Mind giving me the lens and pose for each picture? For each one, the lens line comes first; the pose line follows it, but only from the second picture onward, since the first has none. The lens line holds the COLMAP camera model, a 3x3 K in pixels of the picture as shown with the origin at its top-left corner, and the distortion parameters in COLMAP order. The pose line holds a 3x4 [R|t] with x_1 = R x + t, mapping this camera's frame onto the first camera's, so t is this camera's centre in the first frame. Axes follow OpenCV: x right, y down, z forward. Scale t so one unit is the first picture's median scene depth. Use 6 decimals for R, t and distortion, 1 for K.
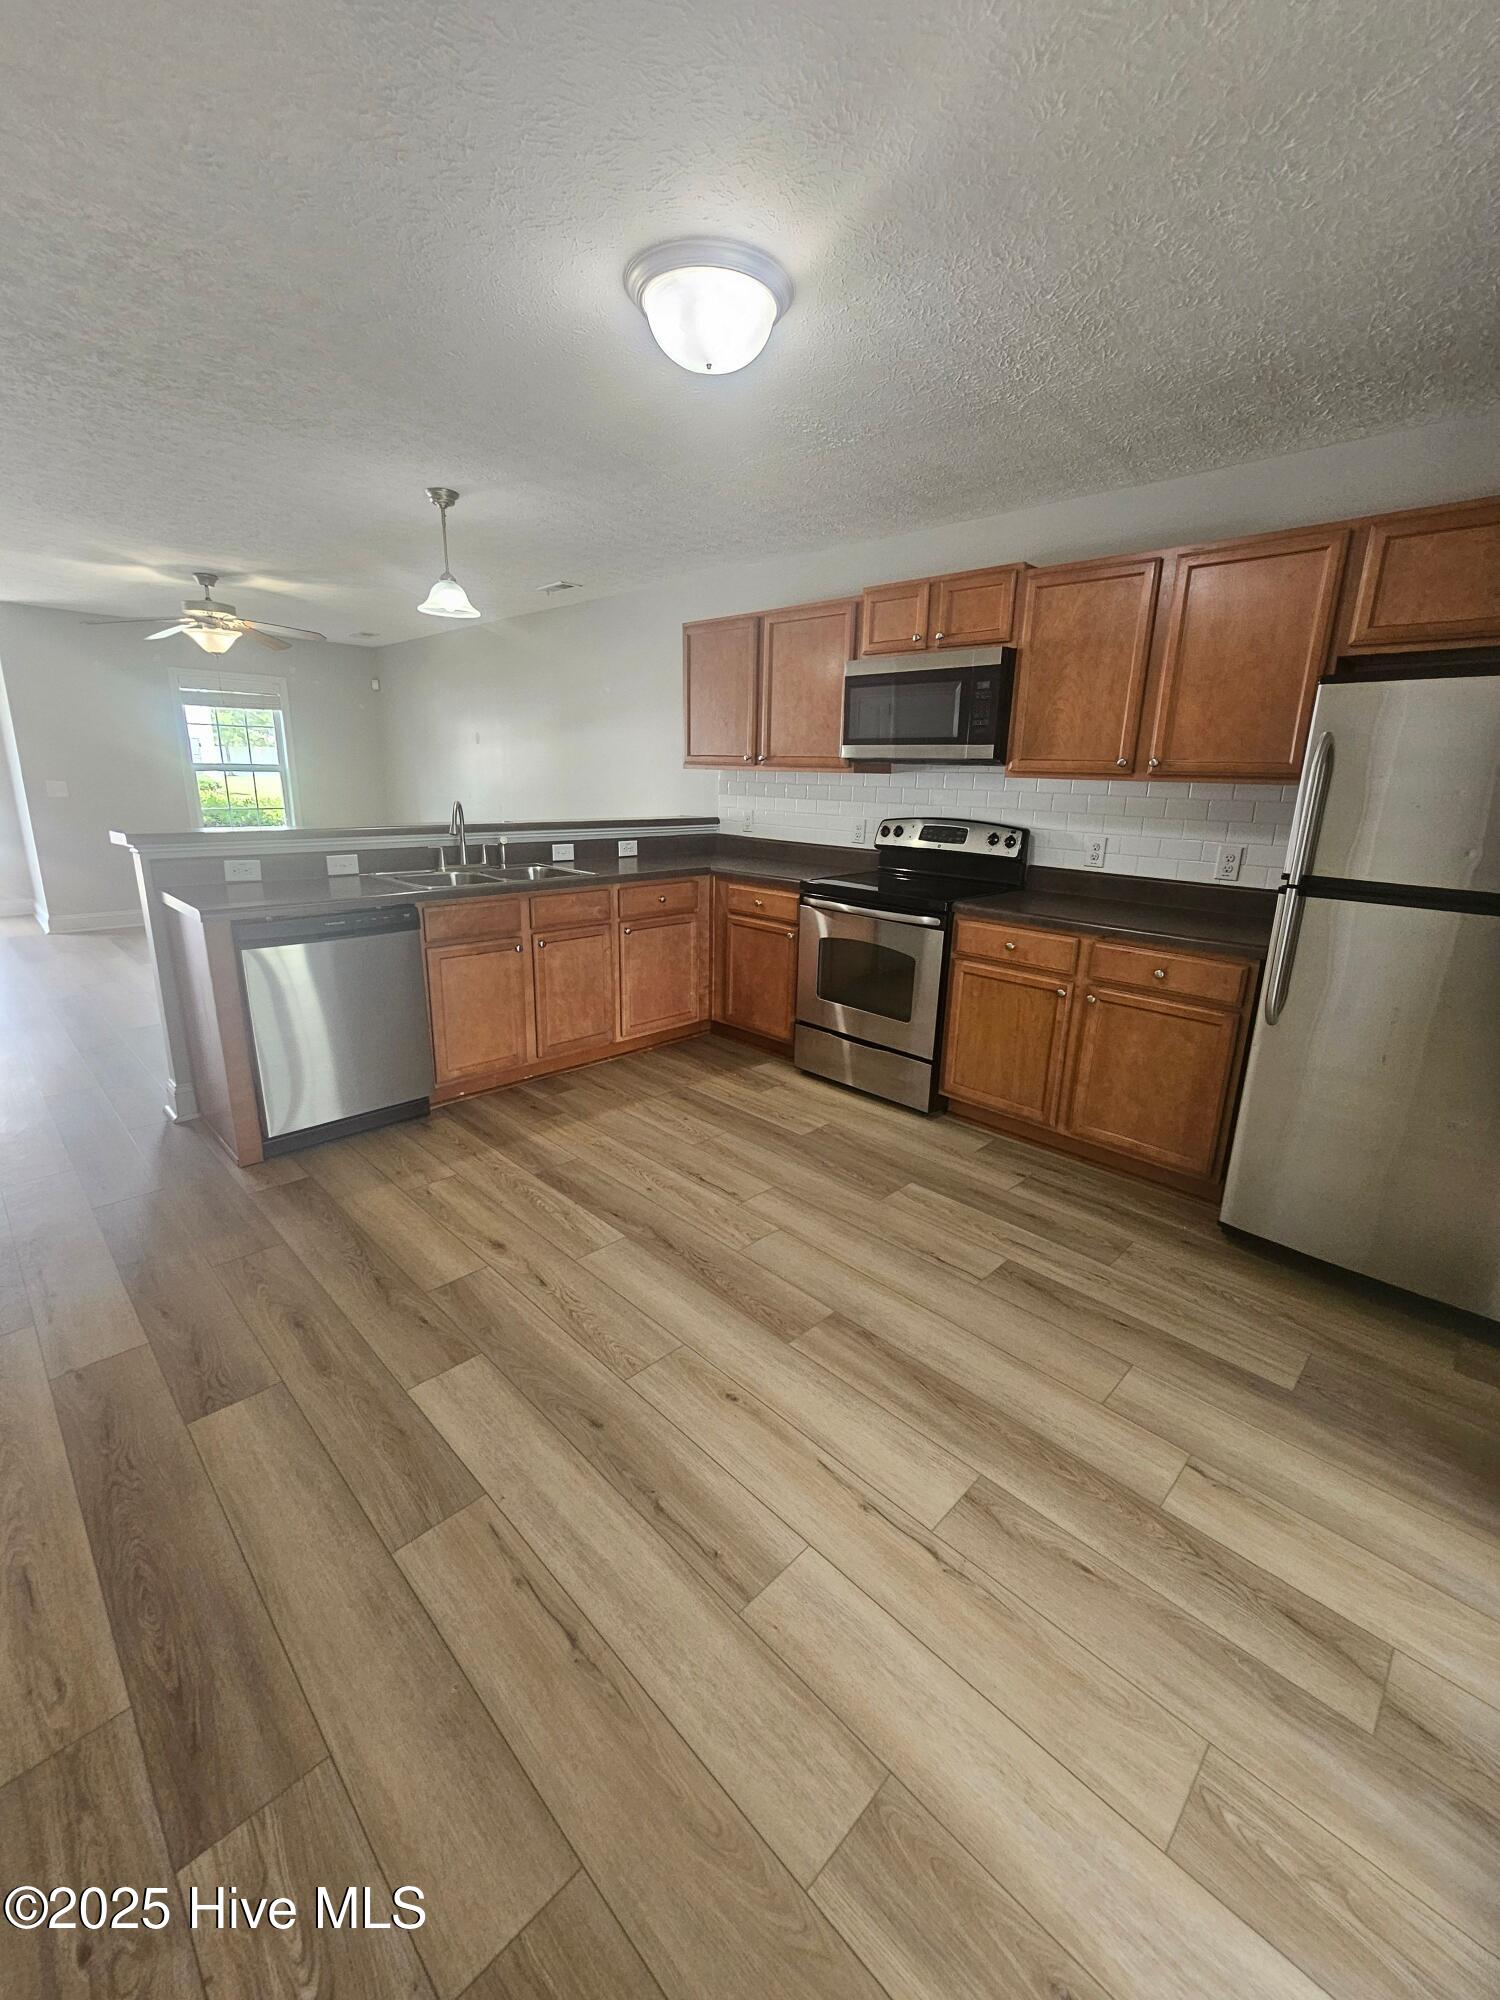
lens RADIAL K [[812.1, 0, 752.8], [0, 812.1, 985.3], [0, 0, 1]] dist [0.001805, 0.000332]
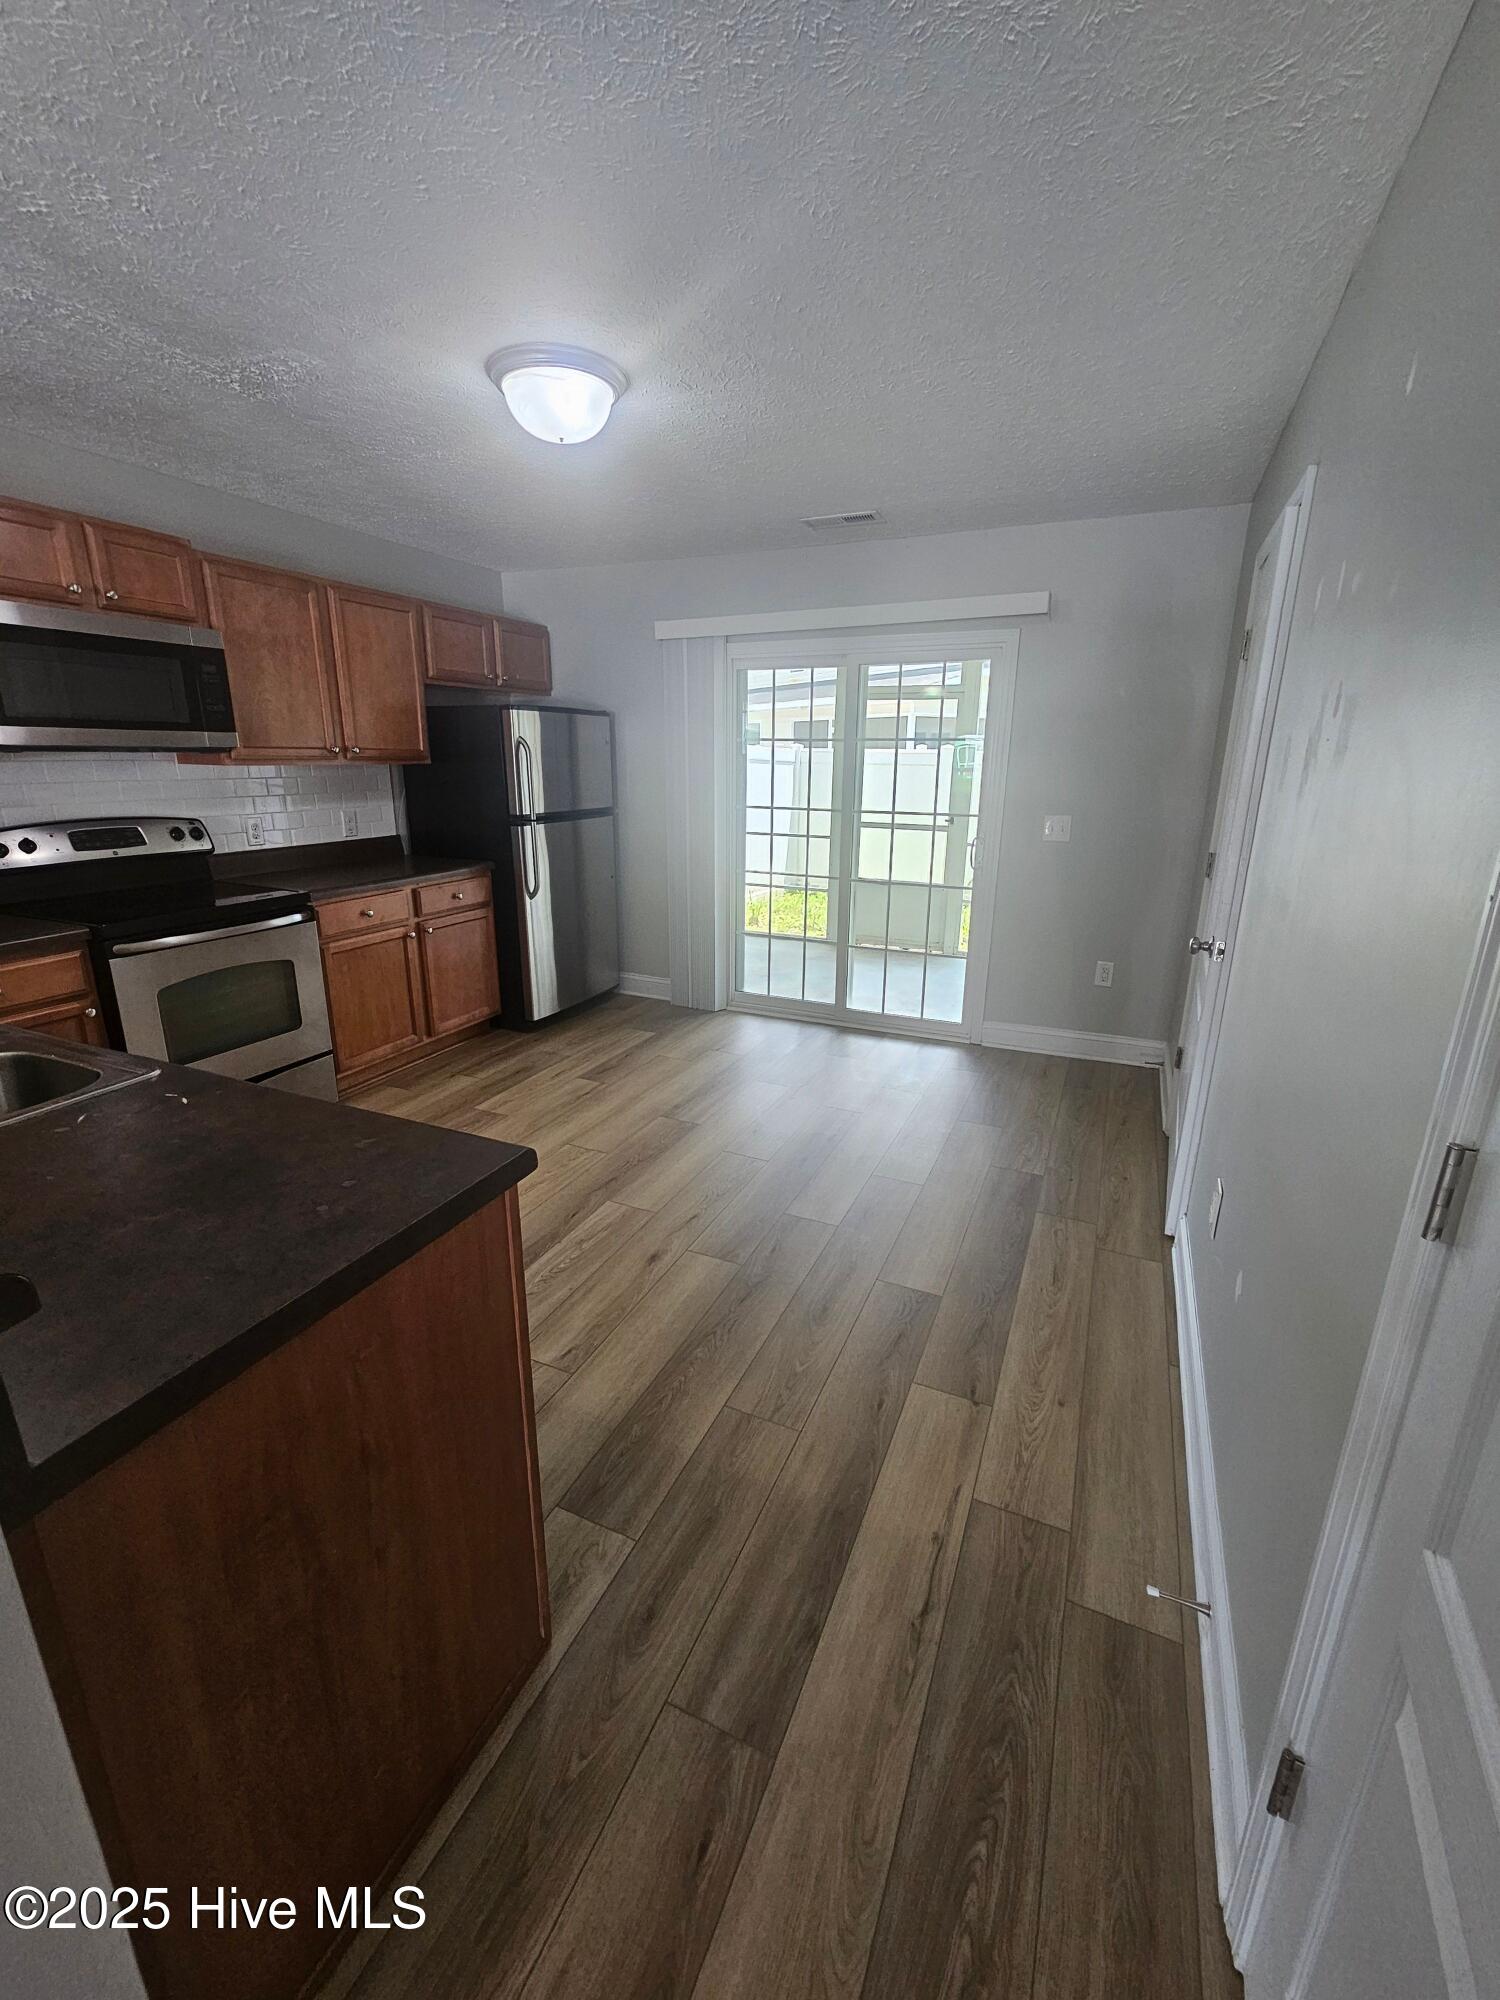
lens RADIAL K [[812.1, 0, 752.8], [0, 812.1, 985.3], [0, 0, 1]] dist [0.001805, 0.000332]
pose [[-0.342477, -0.280881, 0.896558, -0.985872], [0.223462, 0.902529, 0.368112, -0.274701], [-0.912565, 0.326417, -0.246329, 0.874757]]
